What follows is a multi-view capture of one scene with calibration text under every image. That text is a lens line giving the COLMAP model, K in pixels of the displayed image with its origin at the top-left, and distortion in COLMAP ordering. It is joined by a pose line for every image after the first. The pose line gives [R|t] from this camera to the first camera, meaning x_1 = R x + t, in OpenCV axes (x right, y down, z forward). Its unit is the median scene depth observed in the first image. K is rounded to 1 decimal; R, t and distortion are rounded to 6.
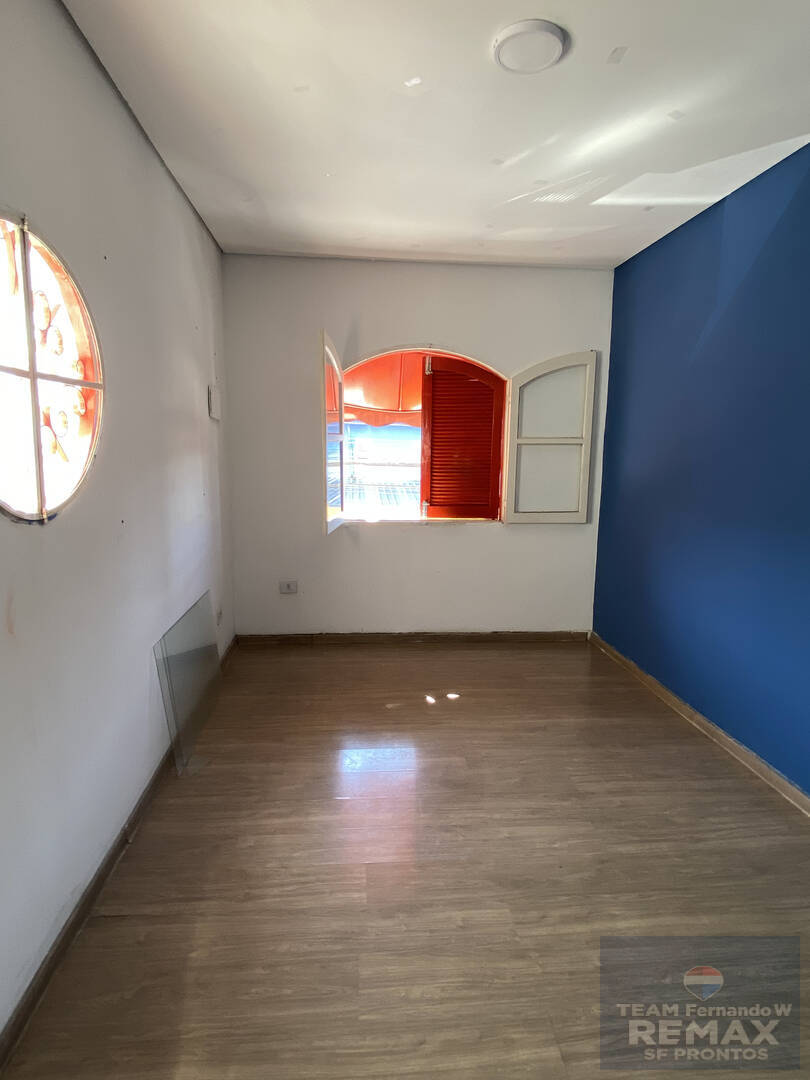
lens RADIAL K [[588.6, 0, 405.7], [0, 588.6, 543.1], [0, 0, 1]] dist [0.033273, -0.037500]
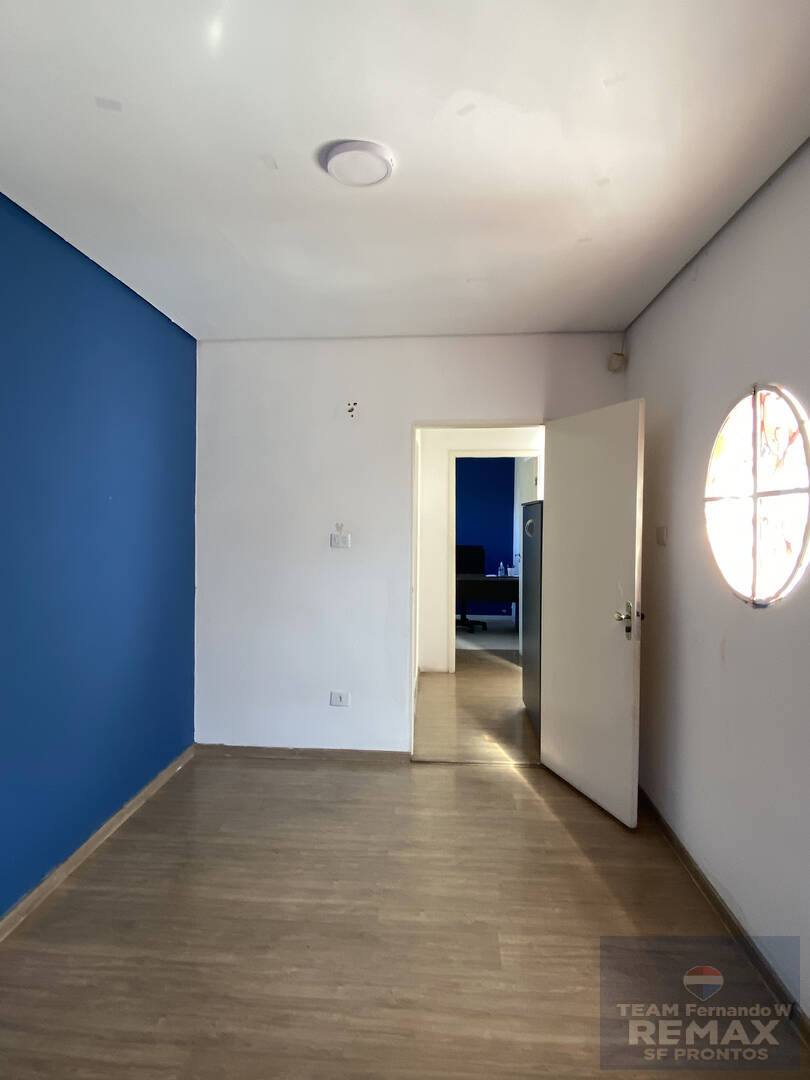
lens RADIAL K [[595.7, 0, 407.7], [0, 595.7, 536.6], [0, 0, 1]] dist [0.008657, -0.014696]
pose [[-0.987984, -0.027120, 0.152157, -0.045104], [0.002840, 0.981133, 0.193316, -0.352496], [-0.154529, 0.191425, -0.969266, 1.885554]]
